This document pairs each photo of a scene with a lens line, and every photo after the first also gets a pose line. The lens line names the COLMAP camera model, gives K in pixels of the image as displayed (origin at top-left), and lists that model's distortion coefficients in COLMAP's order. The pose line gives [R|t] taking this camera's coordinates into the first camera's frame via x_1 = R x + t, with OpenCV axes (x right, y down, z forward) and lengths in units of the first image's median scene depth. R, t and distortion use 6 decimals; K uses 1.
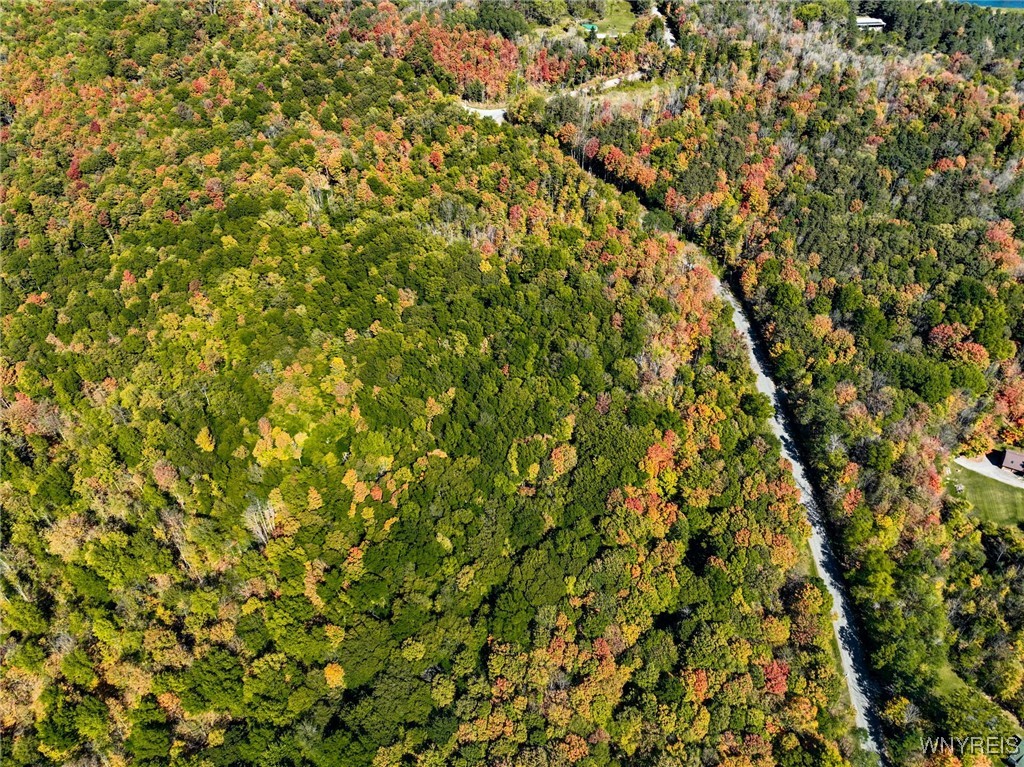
lens RADIAL K [[717.5, 0, 514.3], [0, 717.5, 384.0], [0, 0, 1]] dist [-0.003096, 0.020016]
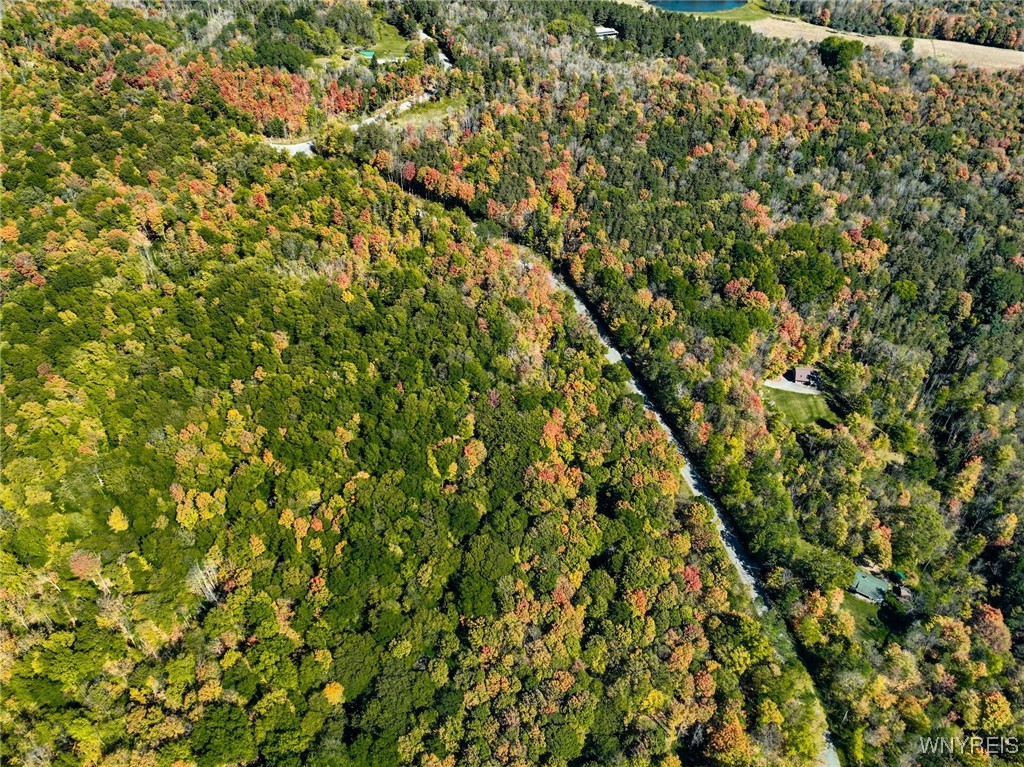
lens RADIAL K [[717.5, 0, 514.3], [0, 717.5, 384.0], [0, 0, 1]] dist [-0.003096, 0.020016]
pose [[0.938749, -0.205225, 0.276827, -0.140369], [0.204973, 0.978302, 0.030176, -0.020501], [-0.277013, 0.028415, 0.960446, -0.093796]]
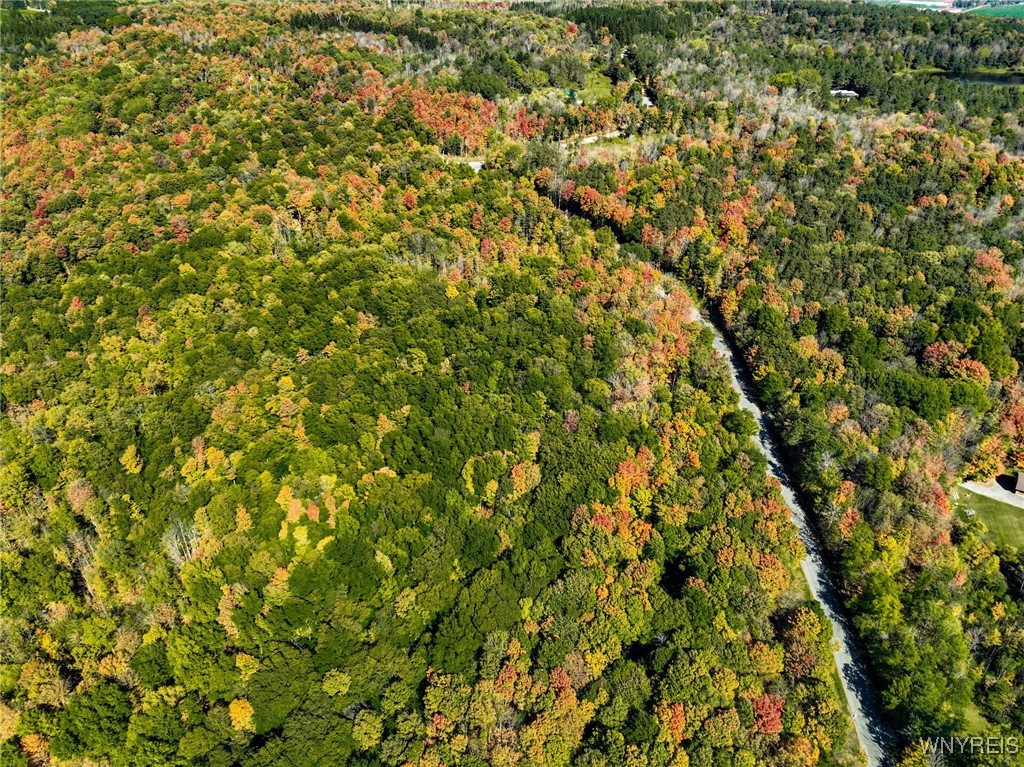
lens RADIAL K [[720.4, 0, 514.0], [0, 720.4, 382.6], [0, 0, 1]] dist [-0.004480, 0.021960]
pose [[0.999981, 0.005995, 0.001606, 0.044699], [-0.005693, 0.989056, -0.147429, 0.102876], [-0.002473, 0.147417, 0.989071, 0.079818]]
